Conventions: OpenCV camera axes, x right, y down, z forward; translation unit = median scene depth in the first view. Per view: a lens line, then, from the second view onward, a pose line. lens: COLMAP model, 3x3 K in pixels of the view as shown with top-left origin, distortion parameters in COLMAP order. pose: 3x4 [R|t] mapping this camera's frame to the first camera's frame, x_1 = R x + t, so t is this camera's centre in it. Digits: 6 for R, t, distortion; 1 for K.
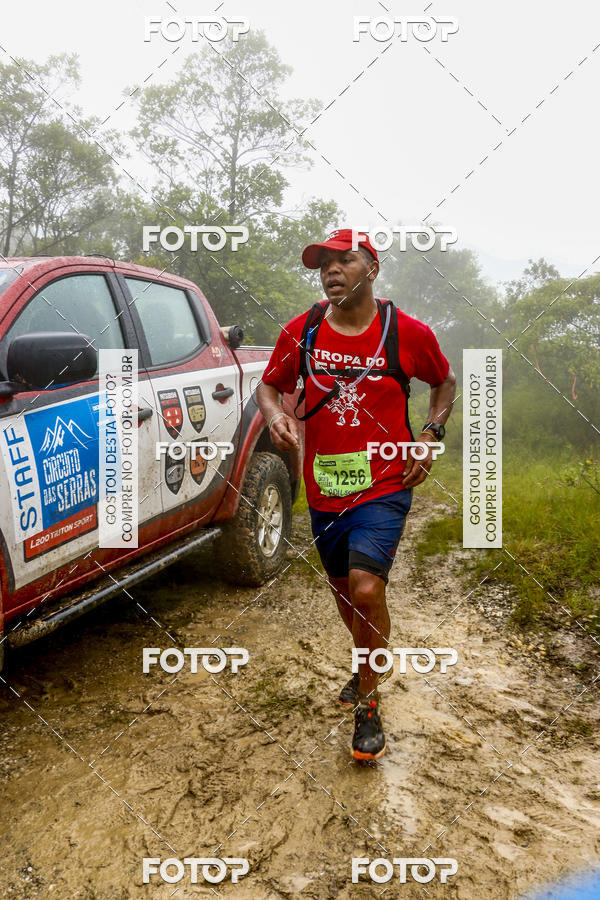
lens RADIAL K [[804.5, 0, 302.3], [0, 804.5, 449.5], [0, 0, 1]] dist [-0.165353, 0.192800]
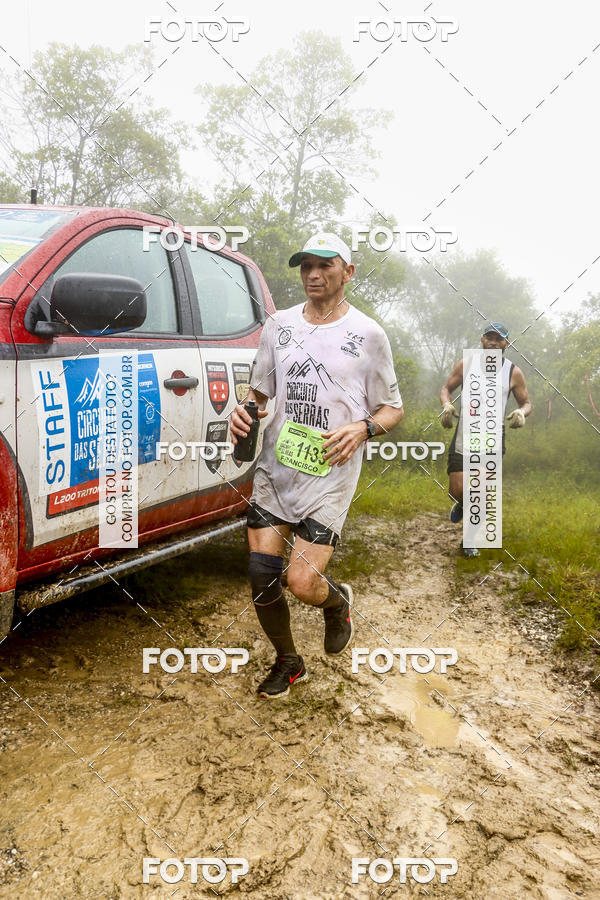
lens RADIAL K [[799.3, 0, 297.9], [0, 799.3, 448.5], [0, 0, 1]] dist [-0.155612, 0.180738]
pose [[0.994179, 0.095946, -0.049015, -0.019464], [-0.097214, 0.994970, -0.024173, 0.048665], [0.046449, 0.028797, 0.998505, 0.080369]]
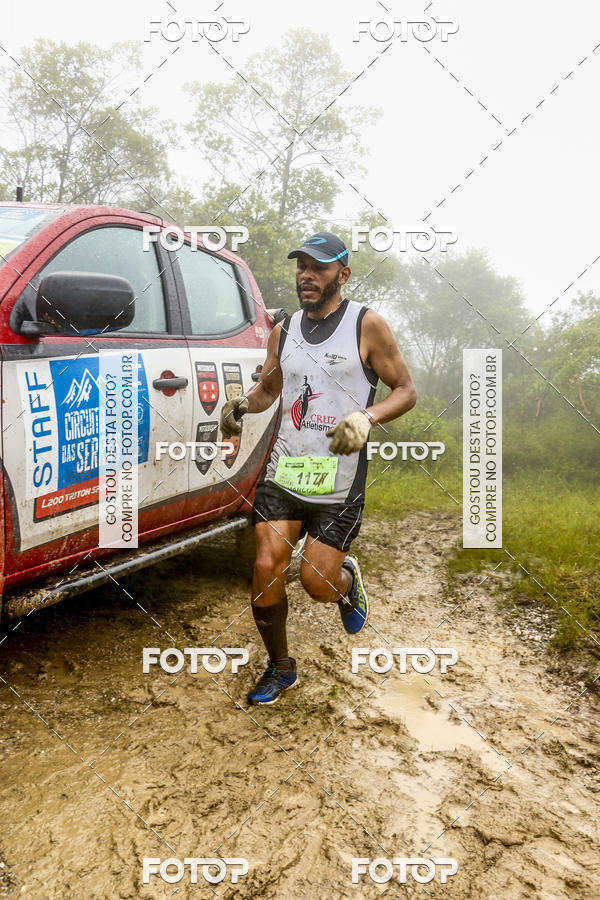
lens RADIAL K [[799.0, 0, 300.1], [0, 799.0, 452.0], [0, 0, 1]] dist [-0.157610, 0.180476]
pose [[0.995303, 0.090976, -0.033094, -0.022339], [-0.091676, 0.995583, -0.020268, 0.046730], [0.031104, 0.023206, 0.999247, 0.094236]]
